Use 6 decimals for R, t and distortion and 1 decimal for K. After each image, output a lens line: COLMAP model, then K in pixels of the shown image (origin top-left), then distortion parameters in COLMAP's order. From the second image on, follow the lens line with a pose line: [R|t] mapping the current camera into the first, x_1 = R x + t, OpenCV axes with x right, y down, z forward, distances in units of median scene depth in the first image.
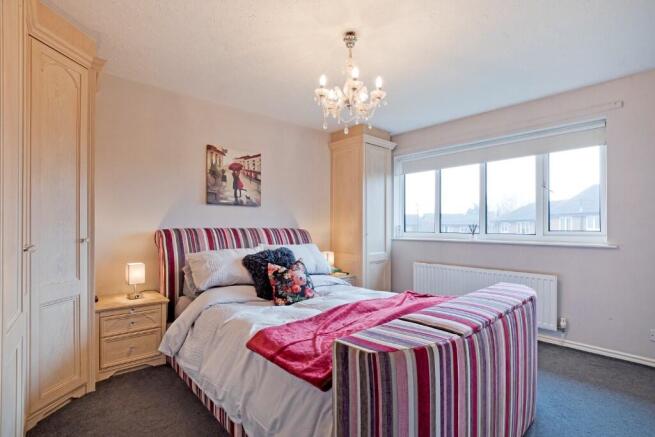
lens RADIAL K [[307.3, 0, 327.3], [0, 307.3, 222.8], [0, 0, 1]] dist [-0.025980, 0.003891]
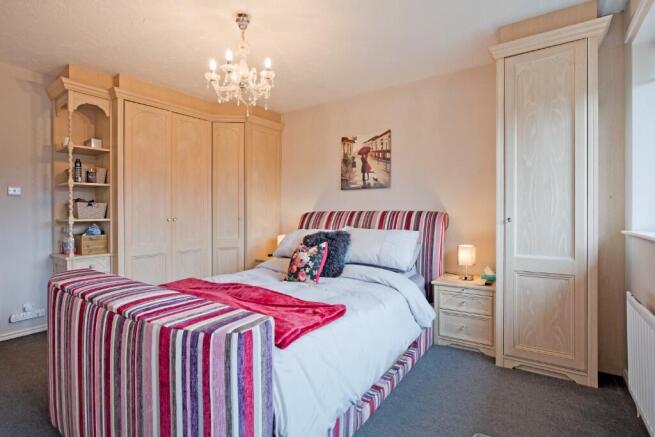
lens RADIAL K [[307.3, 0, 327.5], [0, 307.3, 215.8], [0, 0, 1]] dist [-0.025980, 0.003891]
pose [[0.259579, -0.000134, -0.965722, 0.650371], [0.007797, 0.999968, 0.001956, 0.029724], [0.965690, -0.008037, 0.259572, 0.613854]]
